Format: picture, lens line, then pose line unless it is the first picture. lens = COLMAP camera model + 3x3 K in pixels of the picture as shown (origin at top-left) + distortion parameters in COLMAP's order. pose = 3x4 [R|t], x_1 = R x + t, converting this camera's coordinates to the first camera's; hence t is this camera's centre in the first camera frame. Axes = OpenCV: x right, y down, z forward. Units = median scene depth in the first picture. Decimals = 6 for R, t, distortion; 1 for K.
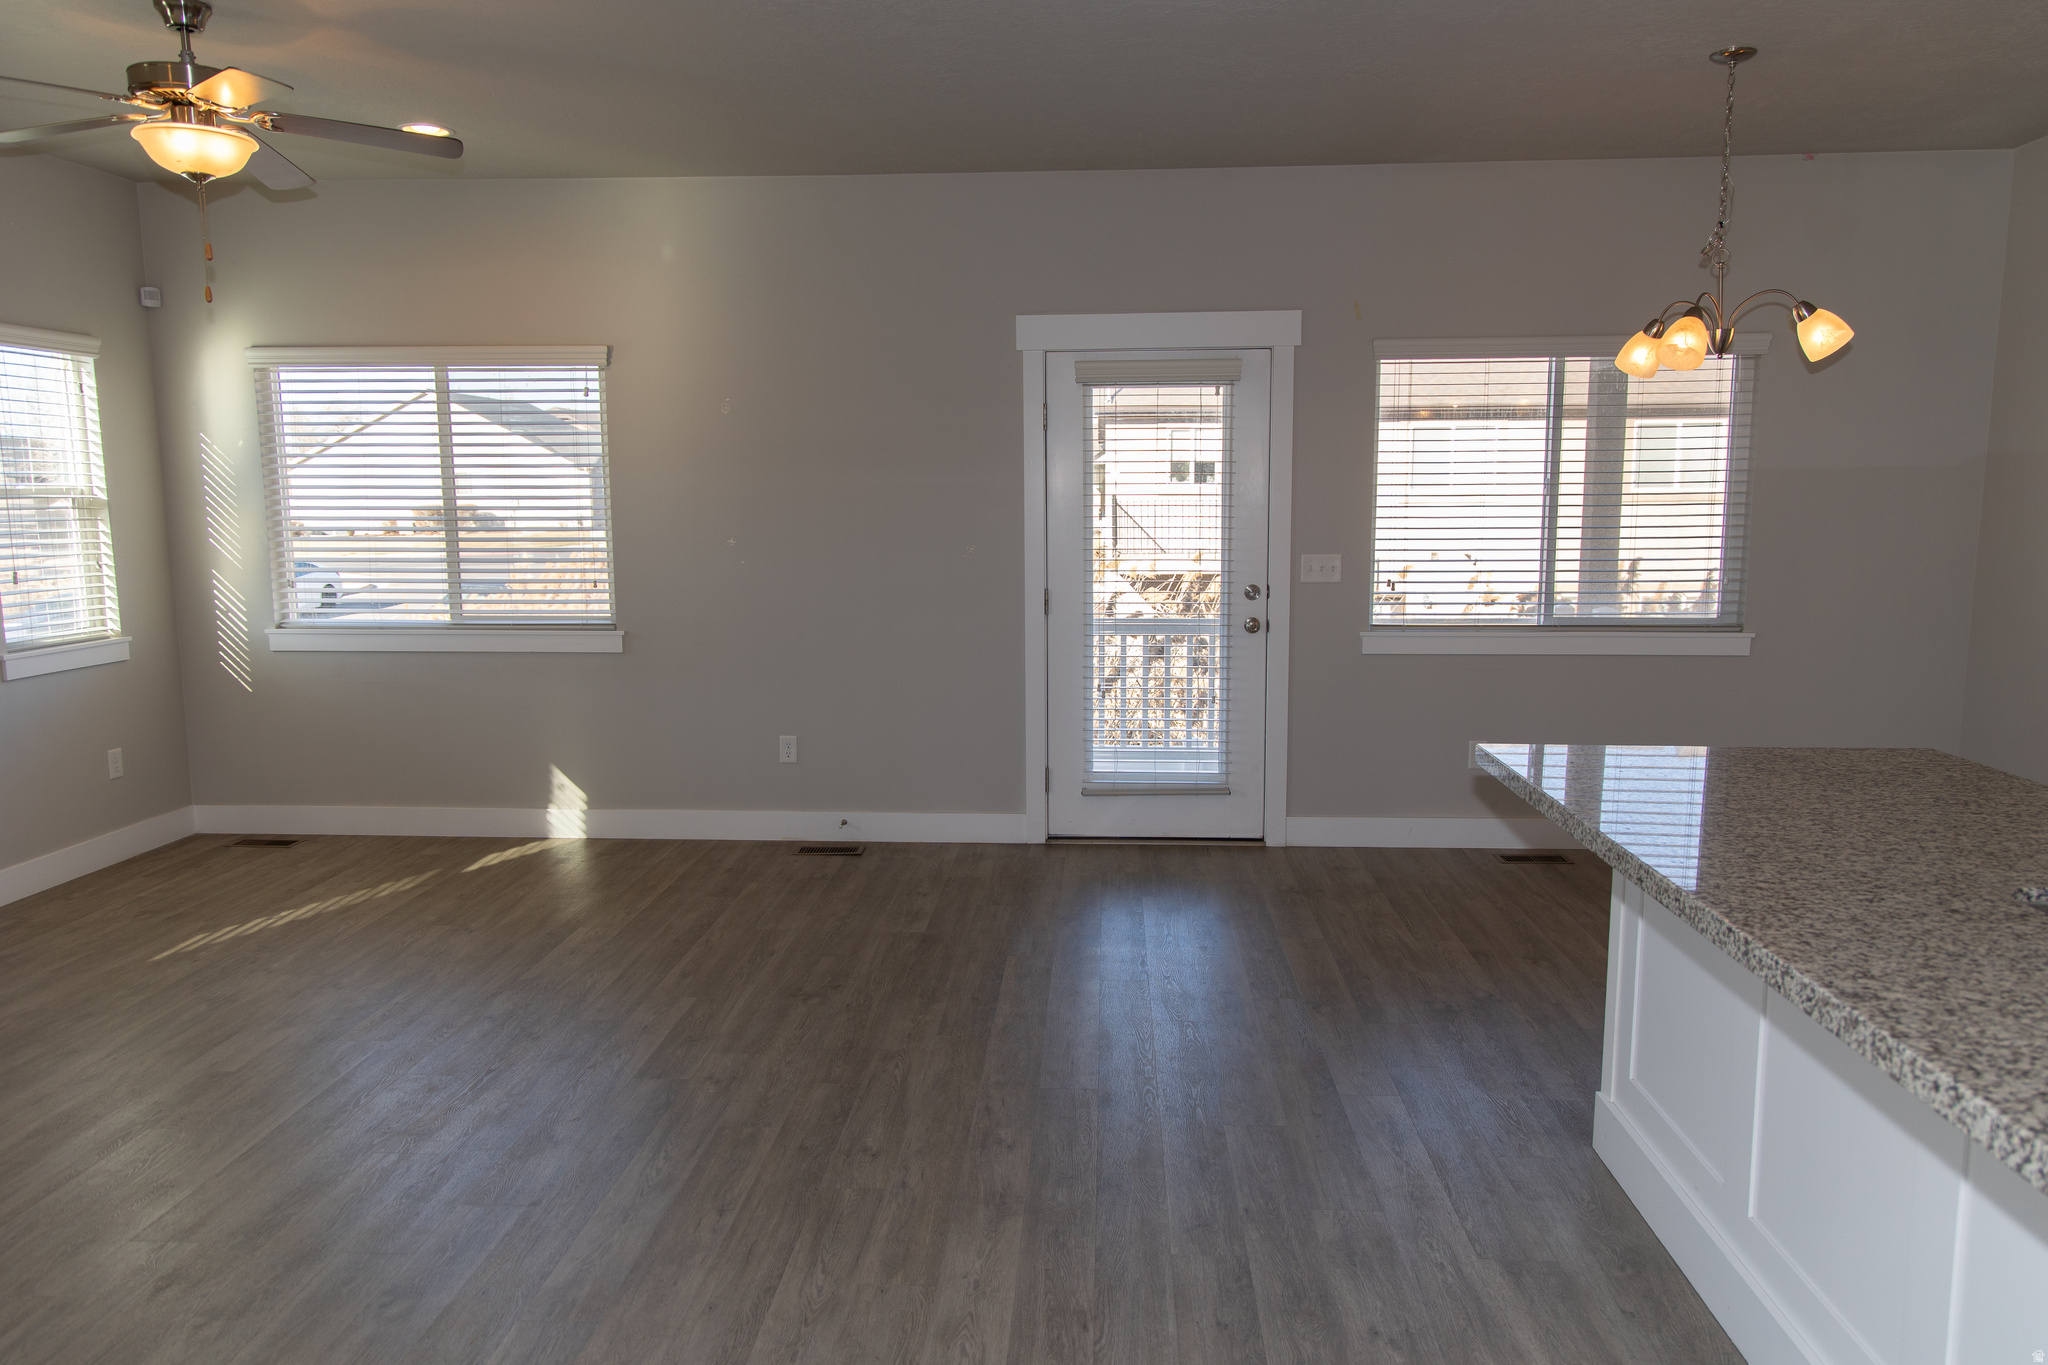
lens RADIAL K [[1392.5, 0, 1024.0], [0, 1392.5, 682.5], [0, 0, 1]] dist [0.005806, 0.000760]
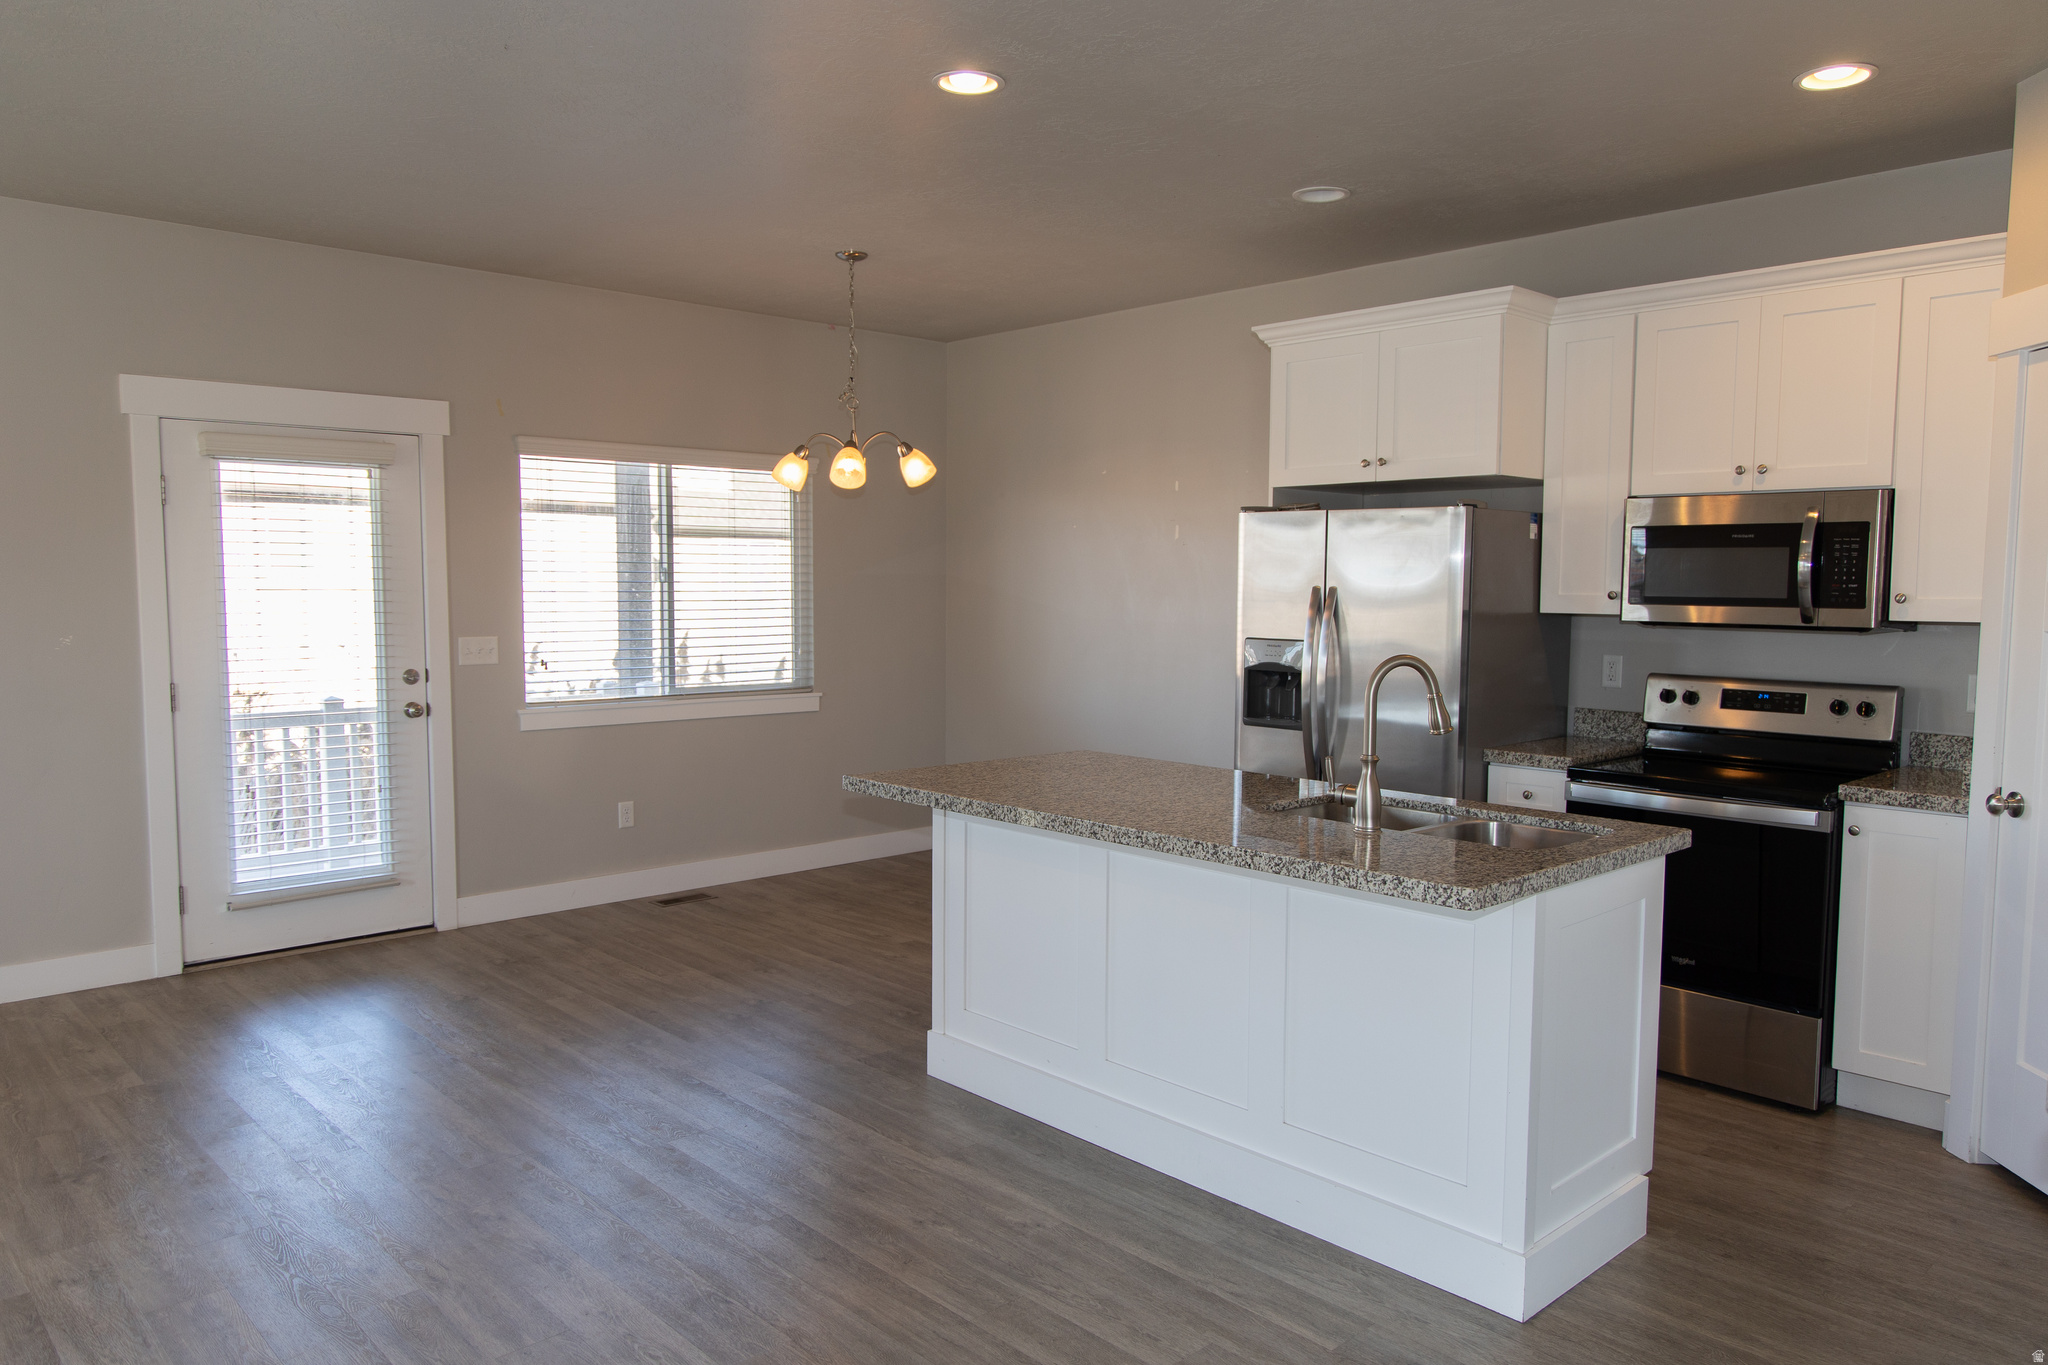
lens RADIAL K [[1399.9, 0, 1029.3], [0, 1399.9, 683.8], [0, 0, 1]] dist [0.005504, 0.002998]
pose [[0.684311, -0.044547, 0.727828, -0.269216], [0.089873, 0.995675, -0.023558, 0.003383], [-0.723631, 0.081533, 0.685355, -0.003401]]
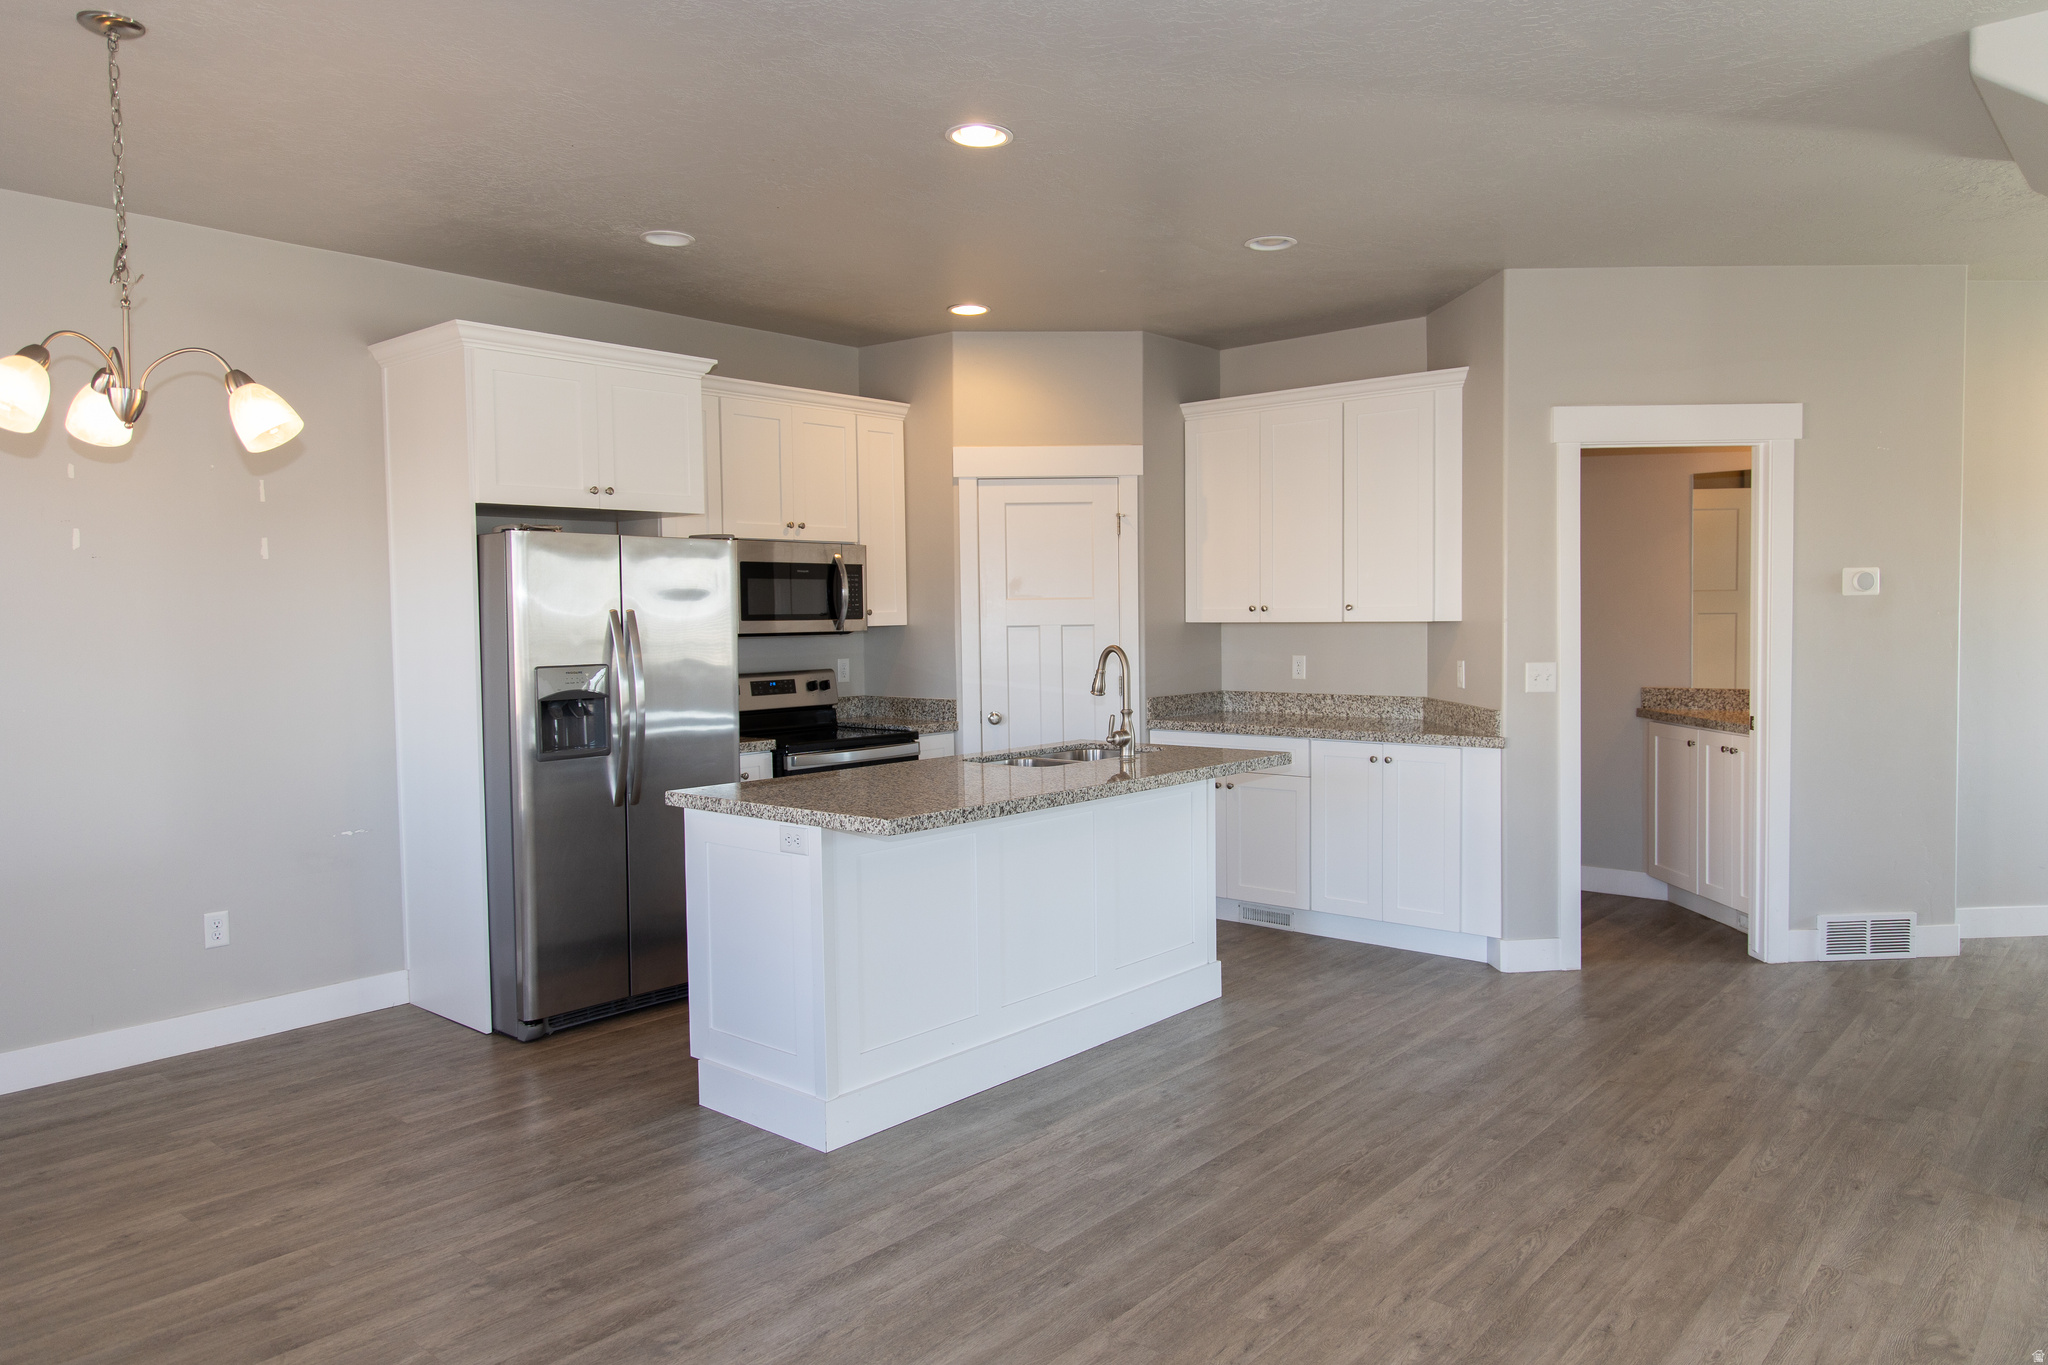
lens RADIAL K [[1375.0, 0, 1037.0], [0, 1375.0, 677.0], [0, 0, 1]] dist [-0.001987, 0.002201]
pose [[-0.795416, -0.013738, 0.605908, -0.245096], [0.100302, 0.982973, 0.153960, -0.126395], [-0.597706, 0.183236, -0.780495, 0.982870]]
